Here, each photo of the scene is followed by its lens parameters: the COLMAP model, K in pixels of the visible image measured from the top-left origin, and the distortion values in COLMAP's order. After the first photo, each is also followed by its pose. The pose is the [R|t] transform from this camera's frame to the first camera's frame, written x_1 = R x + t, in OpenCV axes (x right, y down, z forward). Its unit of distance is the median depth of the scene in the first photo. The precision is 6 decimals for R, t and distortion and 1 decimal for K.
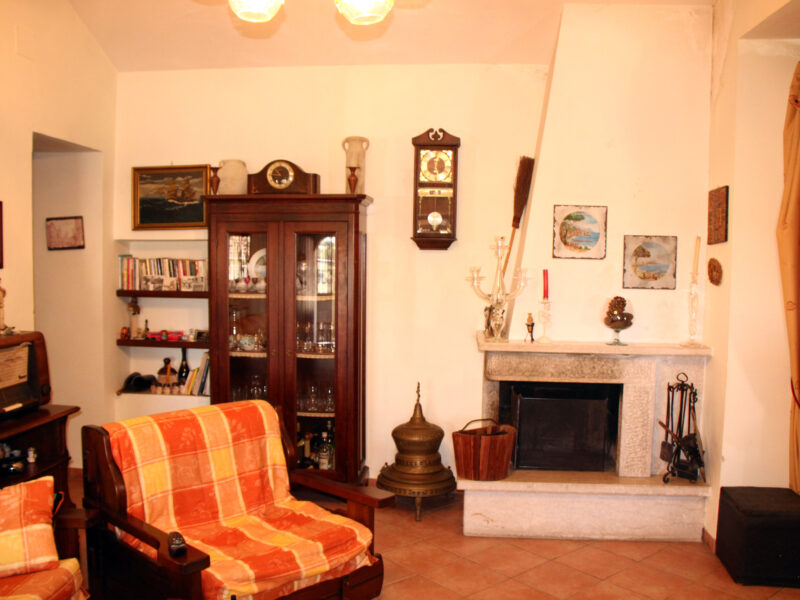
lens RADIAL K [[718.6, 0, 399.5], [0, 718.6, 302.9], [0, 0, 1]] dist [-0.161597, 0.099972]
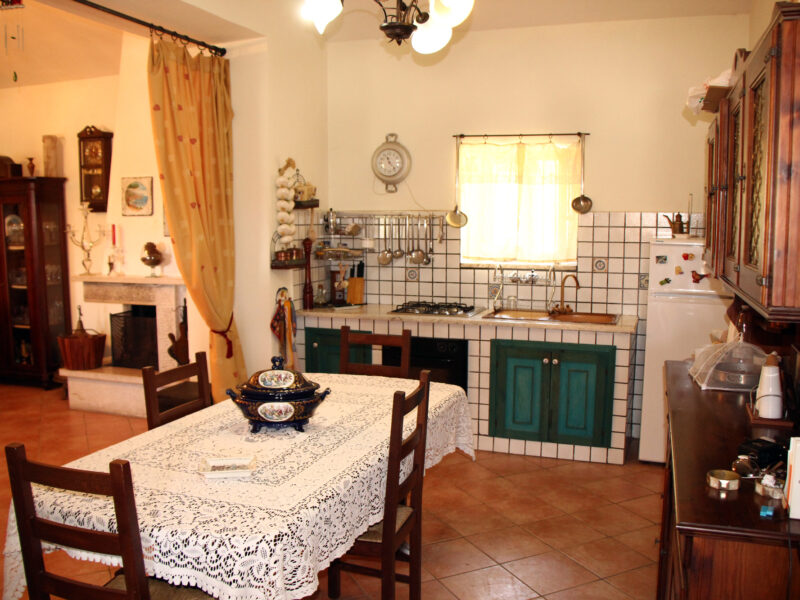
lens RADIAL K [[718.6, 0, 401.4], [0, 718.6, 296.9], [0, 0, 1]] dist [-0.161597, 0.099972]
pose [[0.970895, 0.009187, -0.239330, 1.091823], [0.001170, 0.999070, 0.043098, 0.038125], [0.239503, -0.042124, 0.969981, -0.215395]]
